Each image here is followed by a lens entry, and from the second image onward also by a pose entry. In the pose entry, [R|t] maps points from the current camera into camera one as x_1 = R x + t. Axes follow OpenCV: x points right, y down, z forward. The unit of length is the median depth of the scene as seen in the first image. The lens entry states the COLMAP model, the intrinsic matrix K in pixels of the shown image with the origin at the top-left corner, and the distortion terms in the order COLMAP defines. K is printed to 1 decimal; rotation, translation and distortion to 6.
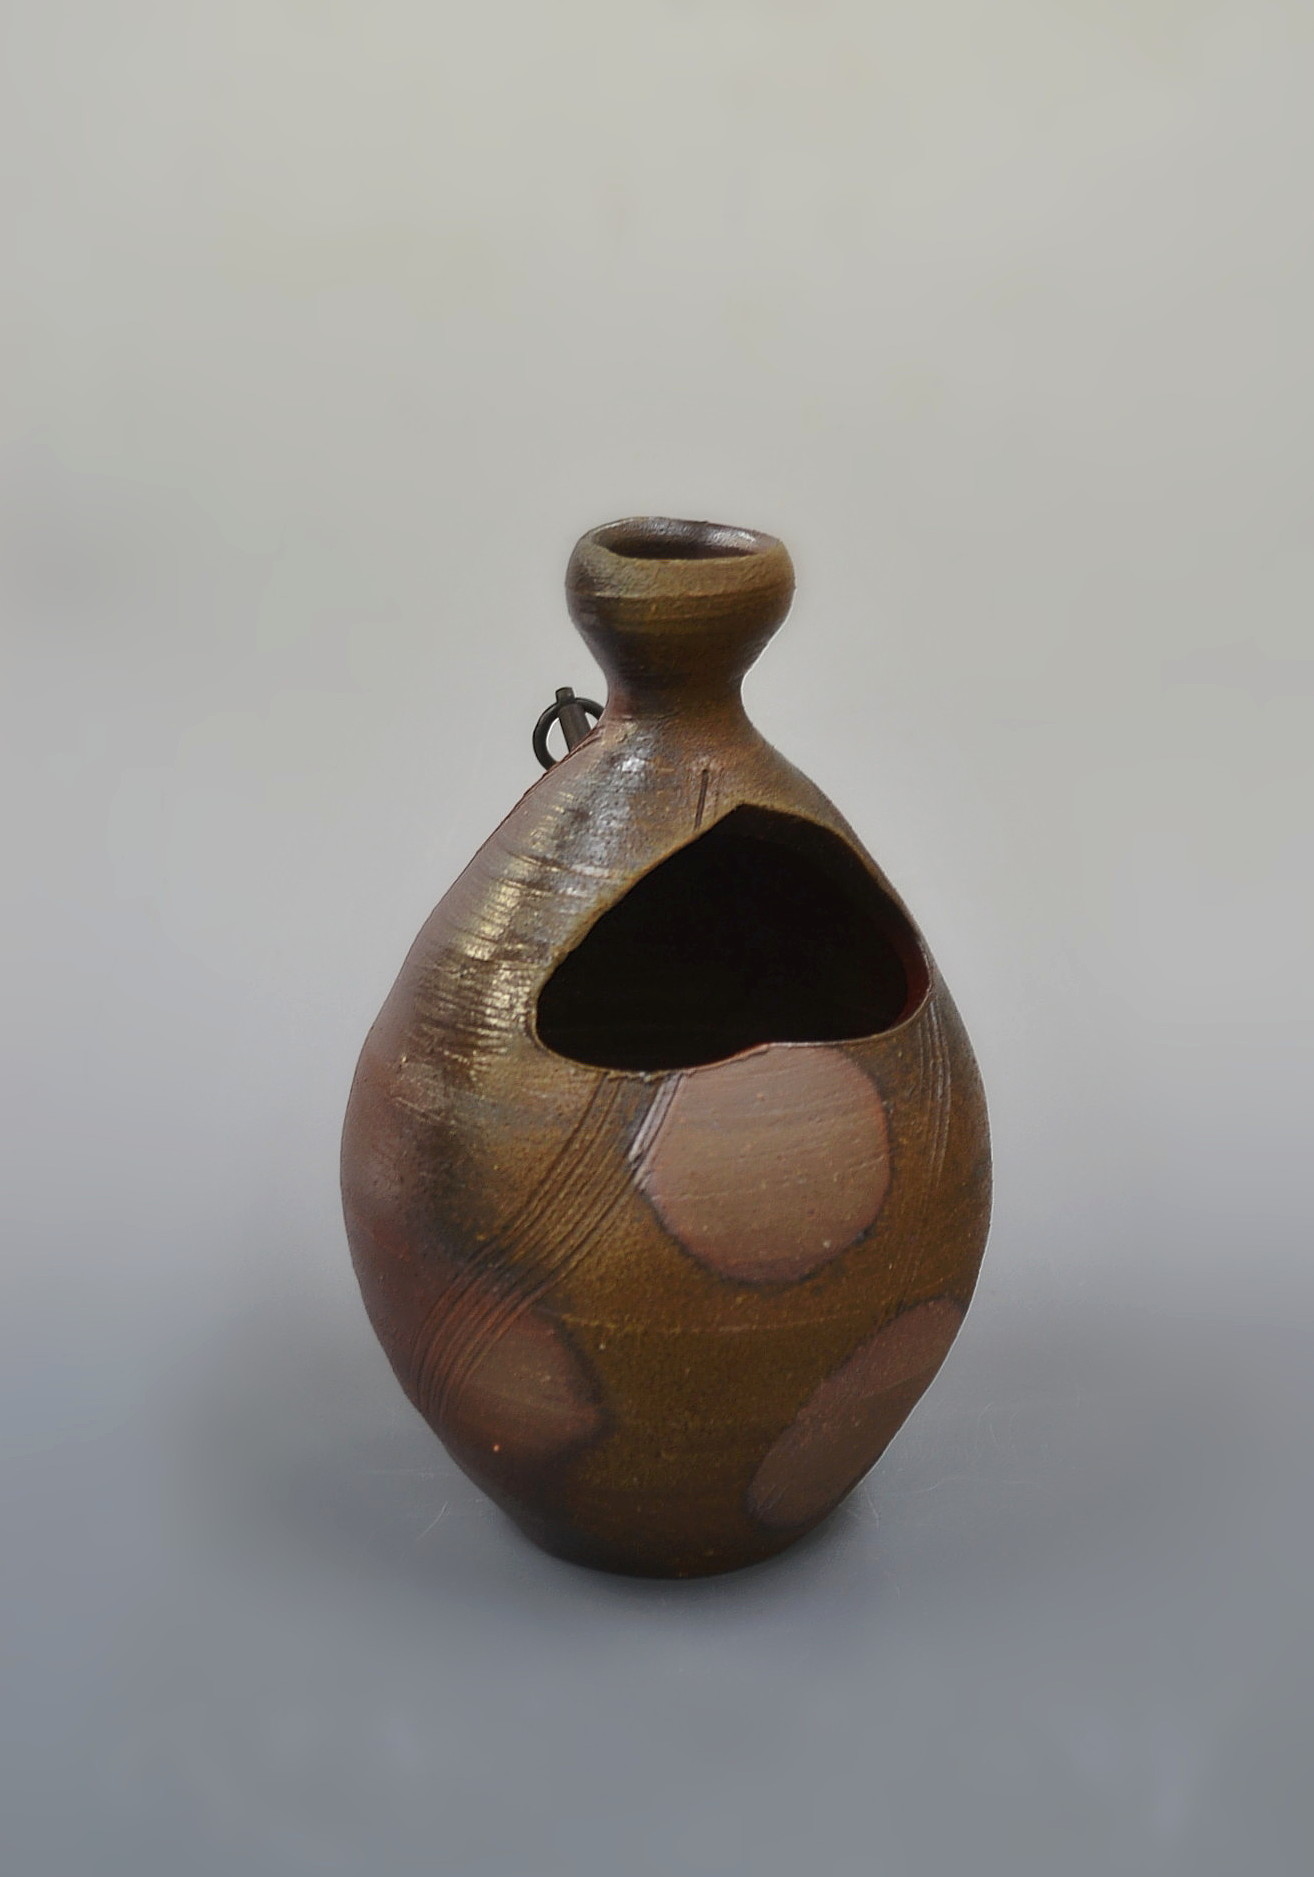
lens RADIAL K [[3046.0, 0, 719.4], [0, 3046.0, 934.5], [0, 0, 1]] dist [0.190560, -0.005065]
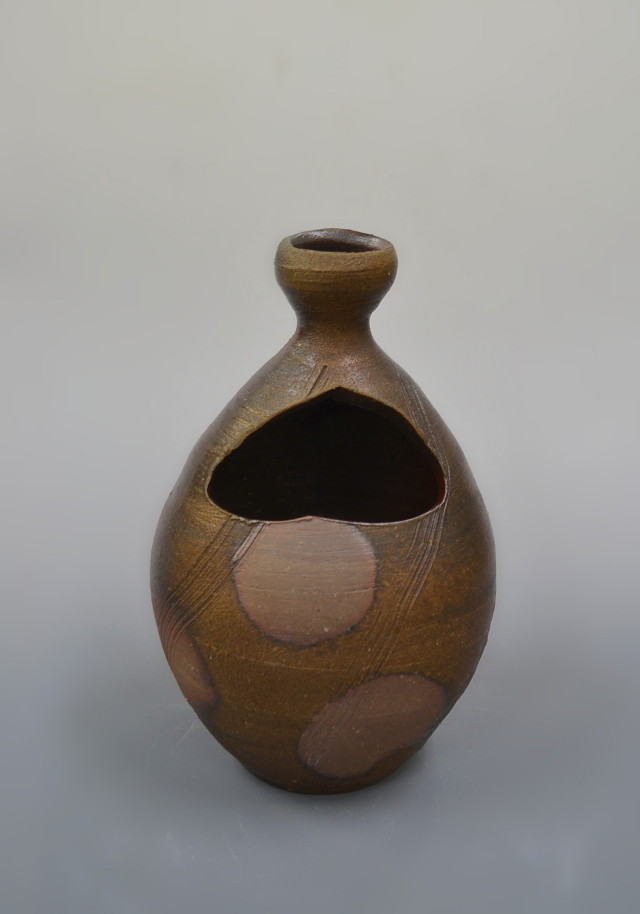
lens RADIAL K [[1483.2, 0, 350.4], [0, 1483.2, 455.0], [0, 0, 1]] dist [0.190560, -0.005065]
pose [[0.894808, 0.161711, -0.416135, 0.402657], [-0.158057, 0.986472, 0.043479, -0.043030], [0.417537, 0.026868, 0.908263, 0.192677]]
